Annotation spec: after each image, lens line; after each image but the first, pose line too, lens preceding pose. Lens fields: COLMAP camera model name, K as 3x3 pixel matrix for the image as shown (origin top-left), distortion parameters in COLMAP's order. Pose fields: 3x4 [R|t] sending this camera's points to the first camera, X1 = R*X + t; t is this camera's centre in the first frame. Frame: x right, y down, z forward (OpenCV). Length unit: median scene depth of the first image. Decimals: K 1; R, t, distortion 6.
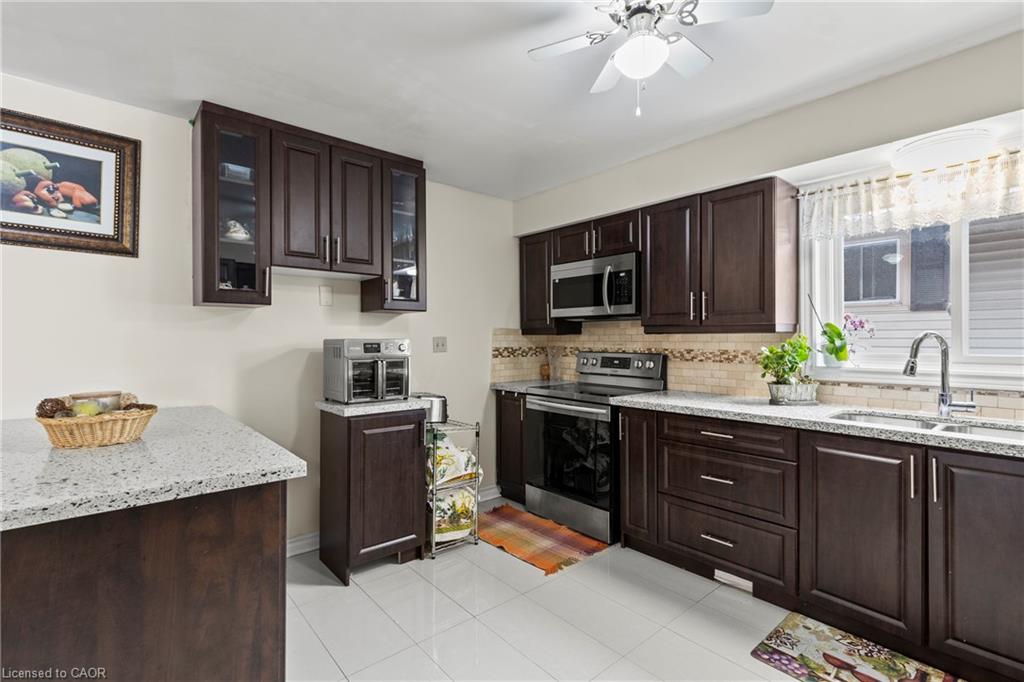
lens RADIAL K [[471.5, 0, 511.6], [0, 471.5, 336.4], [0, 0, 1]] dist [0.000020, 0.000246]
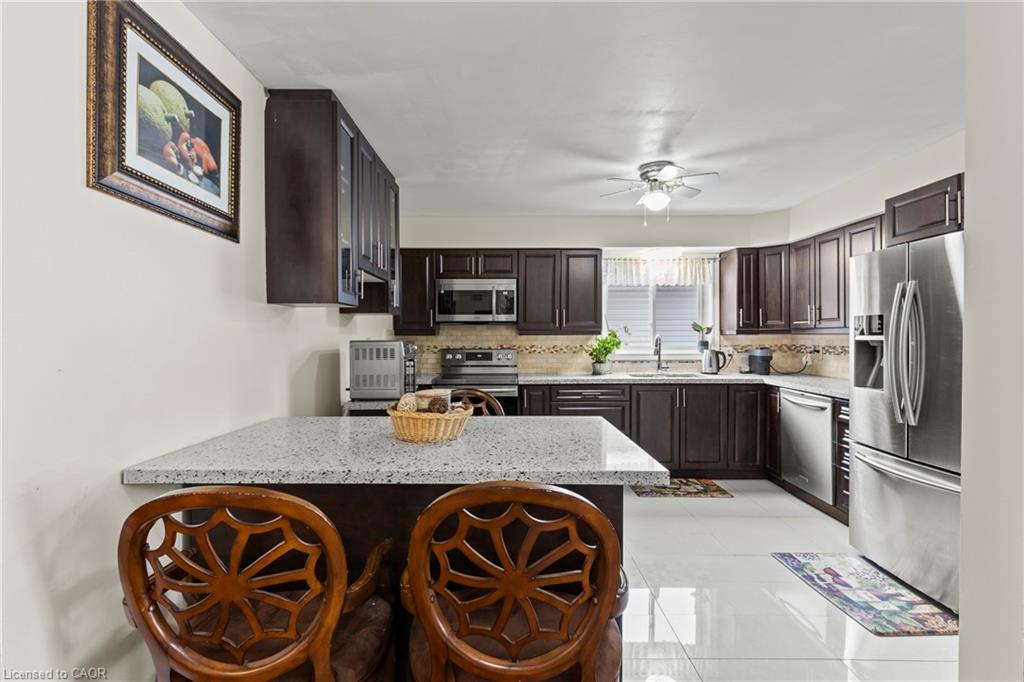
lens RADIAL K [[471.5, 0, 507.7], [0, 471.5, 340.6], [0, 0, 1]] dist [0.000020, 0.000246]
pose [[0.647982, -0.007640, 0.761617, -1.139880], [-0.001090, 0.999939, 0.010959, -0.006218], [-0.761655, -0.007931, 0.647934, 0.109877]]
